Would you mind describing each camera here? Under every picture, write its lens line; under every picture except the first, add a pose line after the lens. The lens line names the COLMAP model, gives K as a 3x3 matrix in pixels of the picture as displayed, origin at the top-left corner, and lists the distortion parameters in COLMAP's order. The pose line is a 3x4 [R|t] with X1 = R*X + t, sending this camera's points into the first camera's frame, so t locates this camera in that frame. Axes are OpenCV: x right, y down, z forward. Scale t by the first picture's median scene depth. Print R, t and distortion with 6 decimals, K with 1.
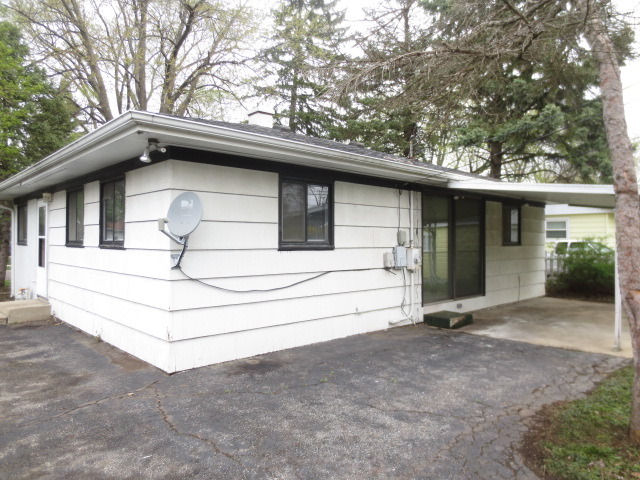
lens RADIAL K [[459.1, 0, 318.4], [0, 459.1, 239.9], [0, 0, 1]] dist [-0.023912, 0.004355]
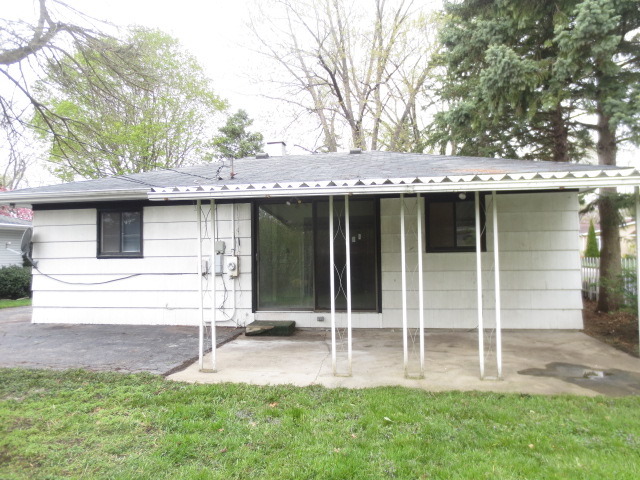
lens RADIAL K [[459.1, 0, 318.4], [0, 459.1, 239.9], [0, 0, 1]] dist [-0.023912, 0.004355]
pose [[0.605862, -0.030605, -0.794981, 1.437847], [0.020428, 0.999529, -0.022911, 0.010100], [0.795308, -0.002359, 0.606202, 0.605862]]
